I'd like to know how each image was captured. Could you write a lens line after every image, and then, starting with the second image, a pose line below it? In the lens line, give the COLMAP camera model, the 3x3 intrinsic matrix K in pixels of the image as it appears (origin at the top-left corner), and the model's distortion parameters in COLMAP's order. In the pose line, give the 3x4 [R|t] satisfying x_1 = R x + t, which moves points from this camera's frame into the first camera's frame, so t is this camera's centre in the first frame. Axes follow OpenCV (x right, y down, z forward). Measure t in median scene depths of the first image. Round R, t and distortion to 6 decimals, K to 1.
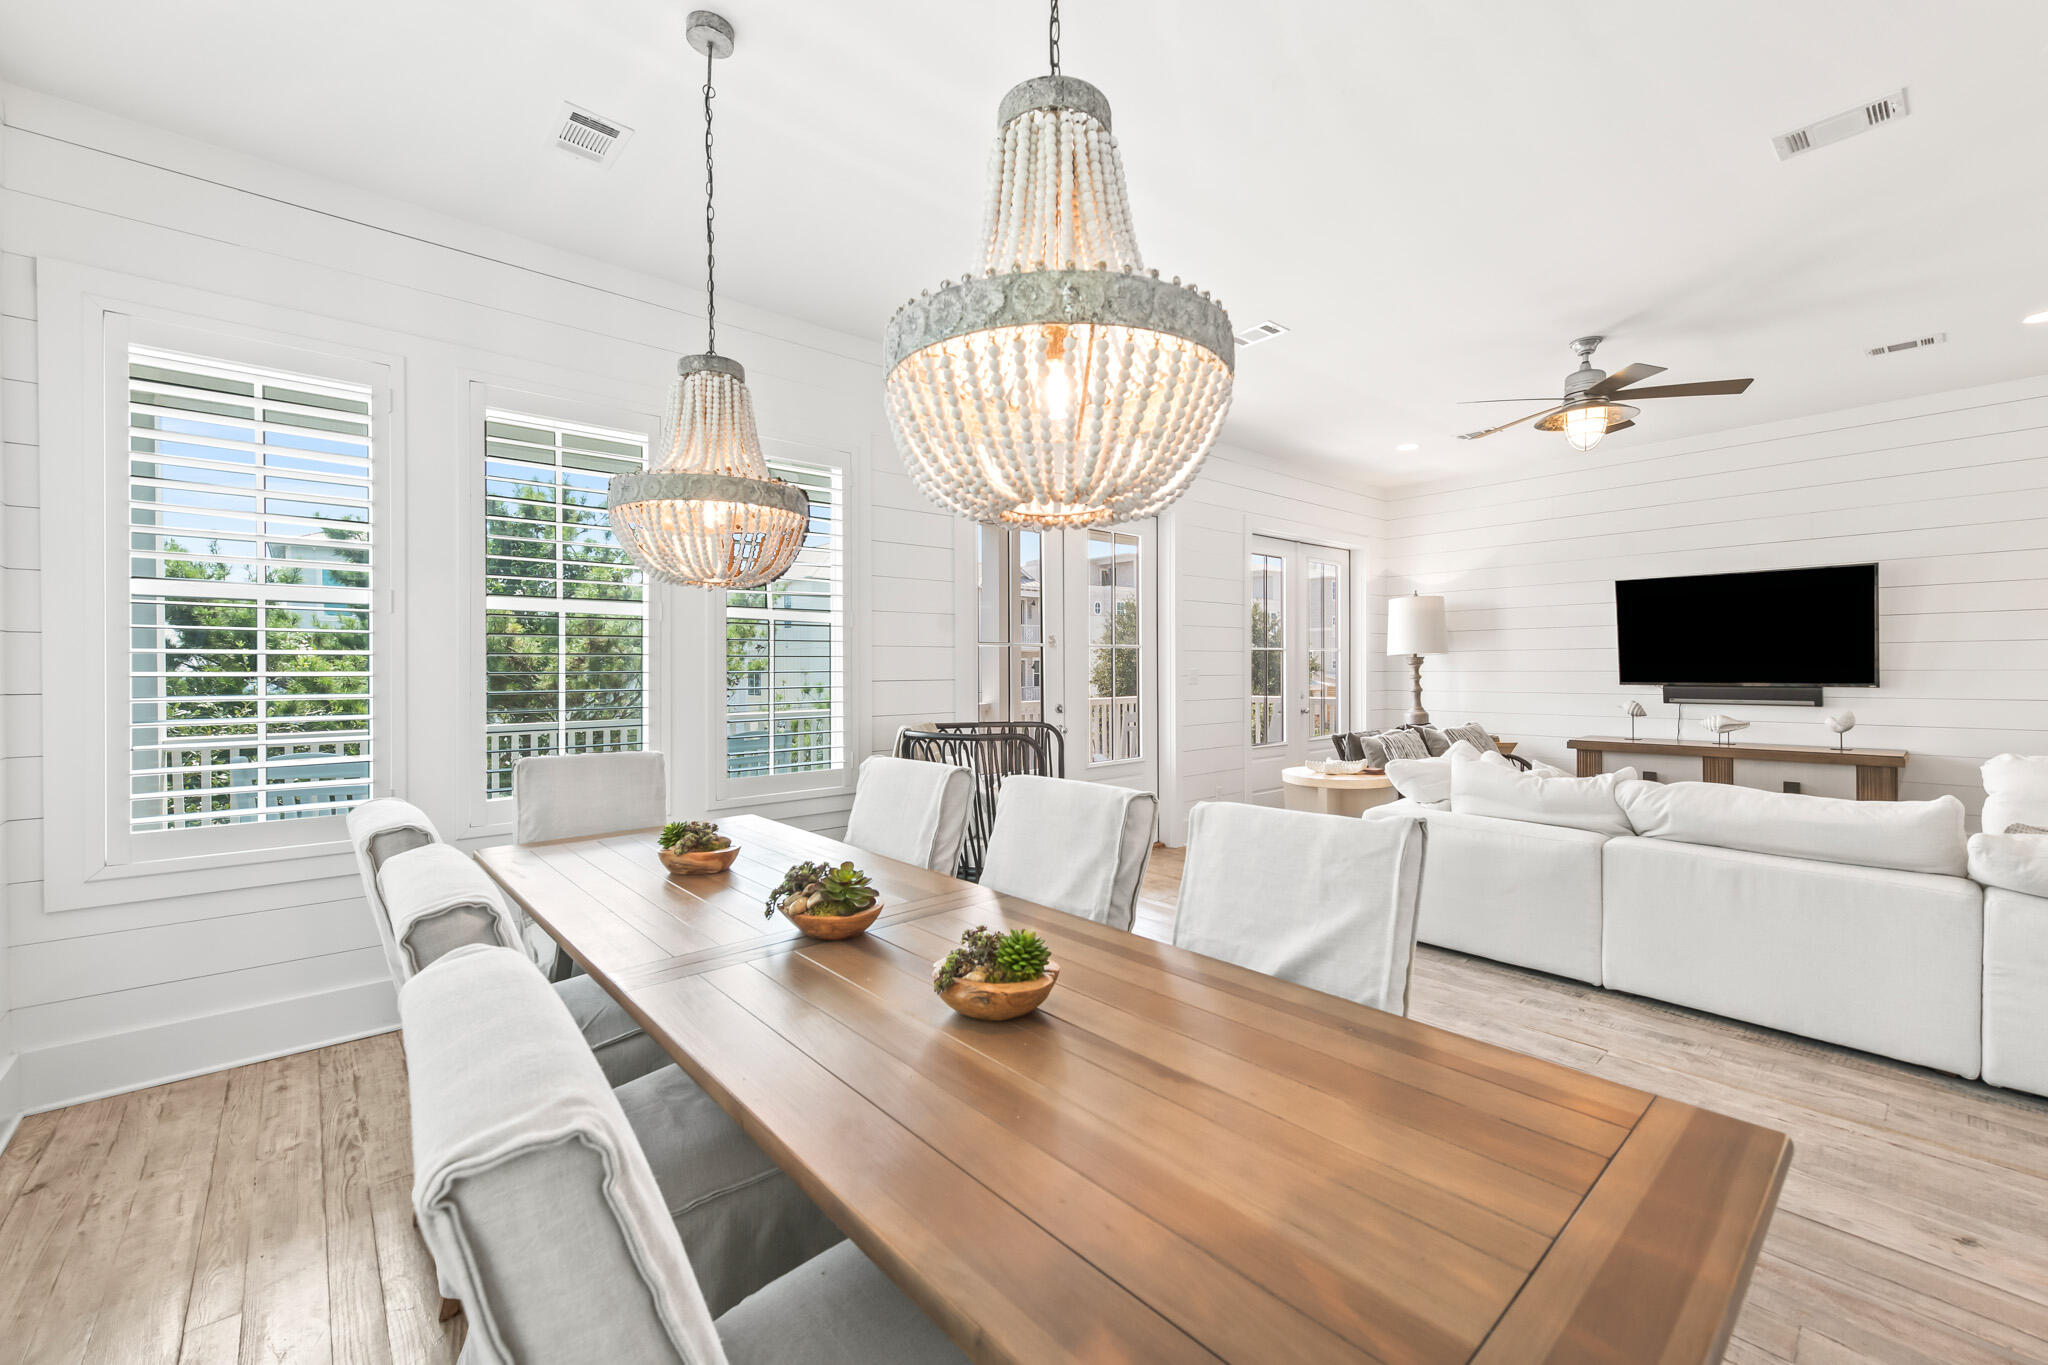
lens RADIAL K [[832.8, 0, 1010.4], [0, 832.8, 674.1], [0, 0, 1]] dist [0.002717, 0.000136]
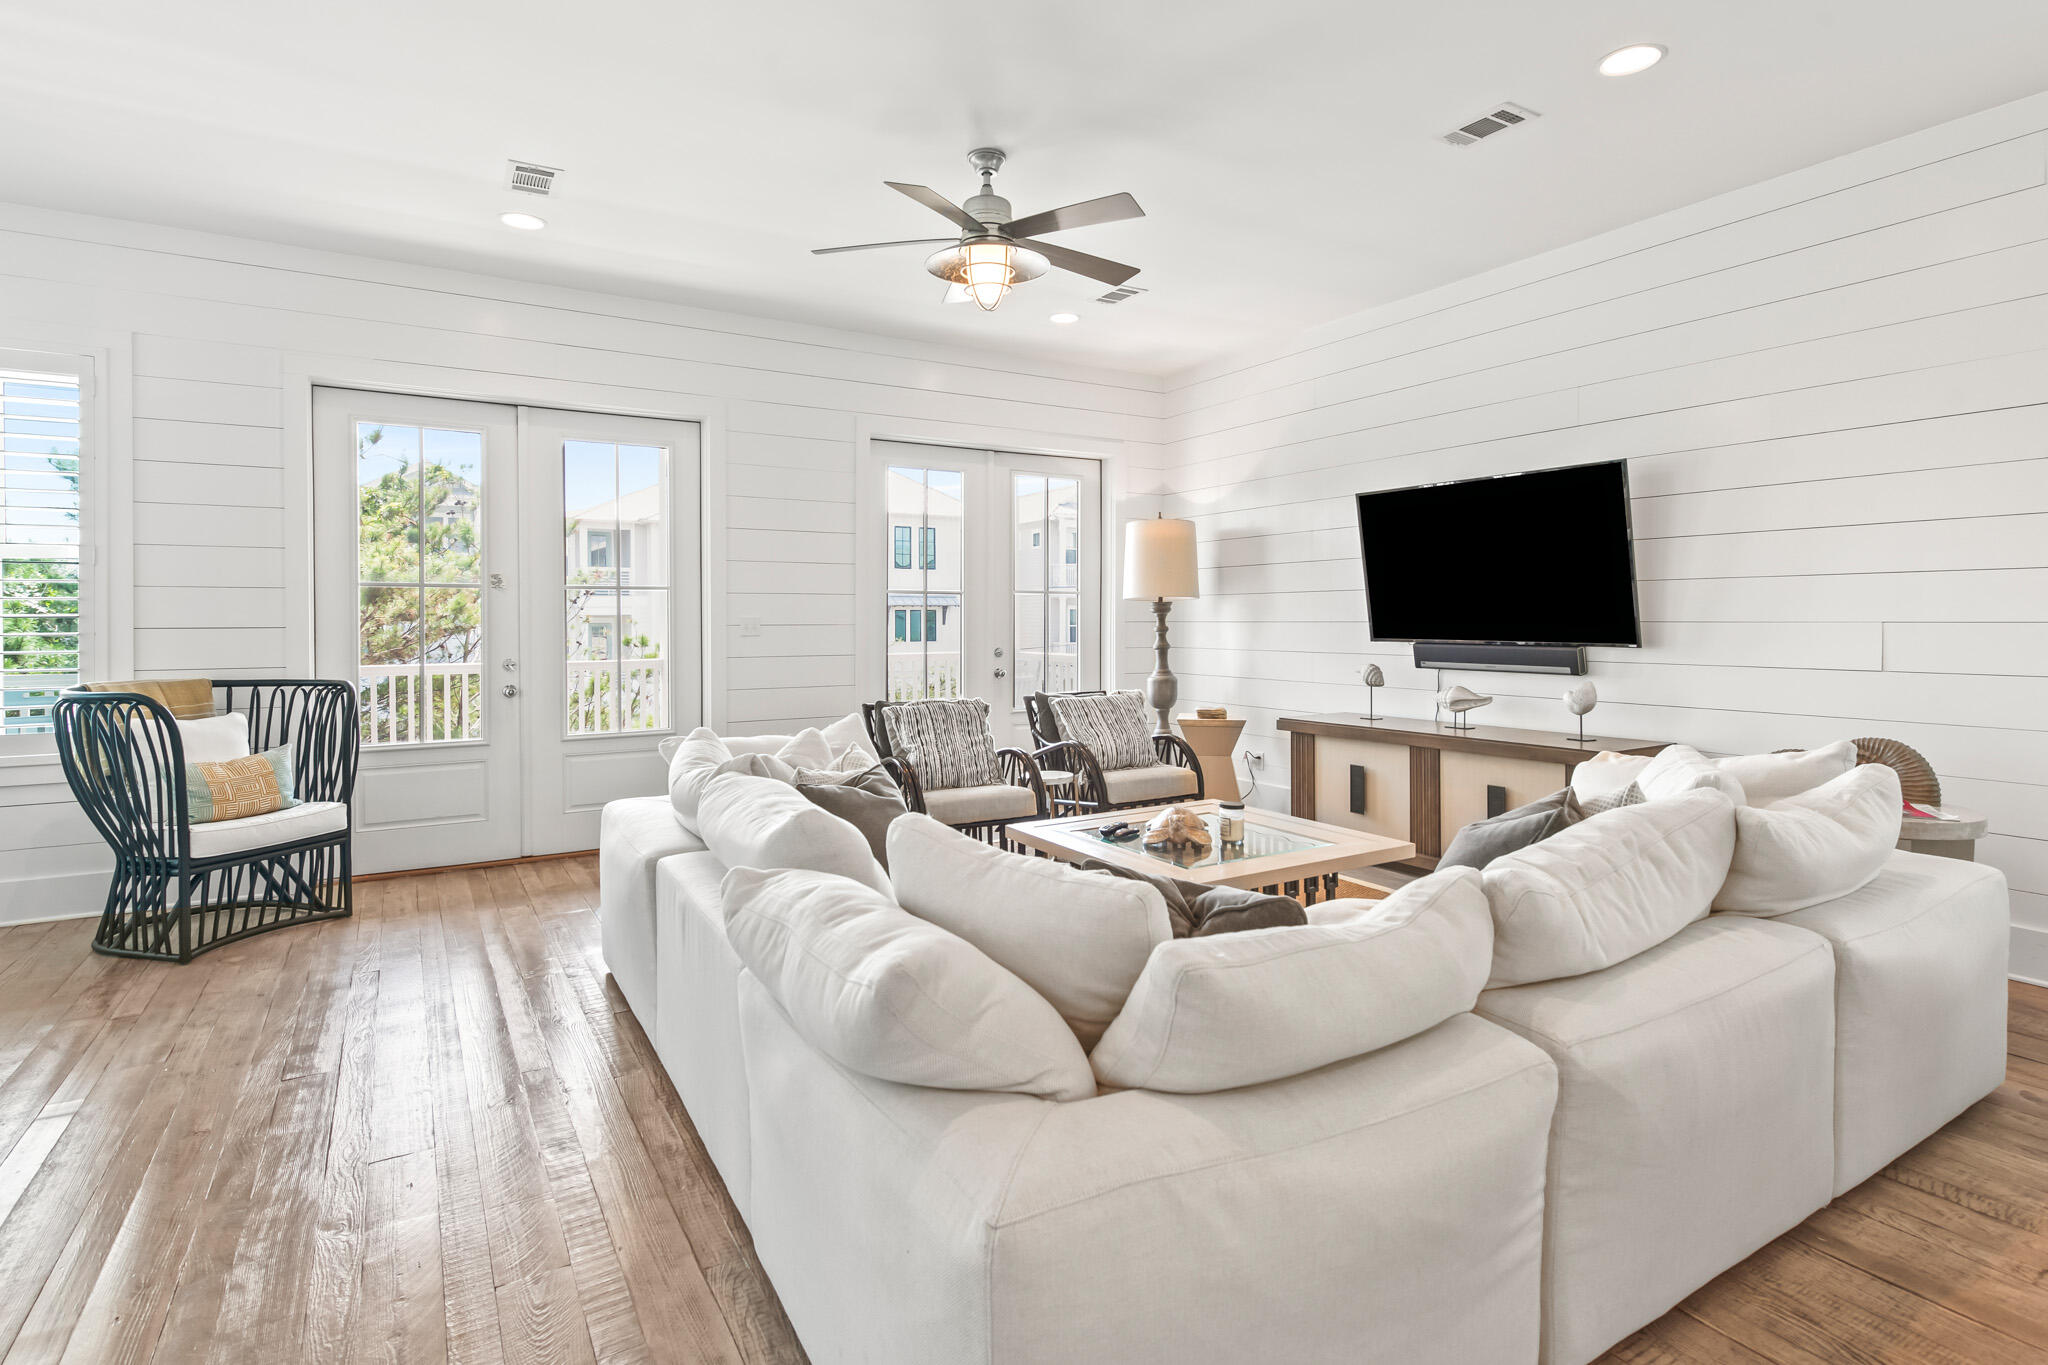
lens RADIAL K [[1011.1, 0, 1019.9], [0, 1011.1, 627.7], [0, 0, 1]] dist [0.004151, -0.000382]
pose [[0.986598, 0.005825, -0.163067, 0.644731], [-0.005351, 0.999980, 0.003344, -0.000128], [0.163084, -0.002427, 0.986609, 0.117846]]
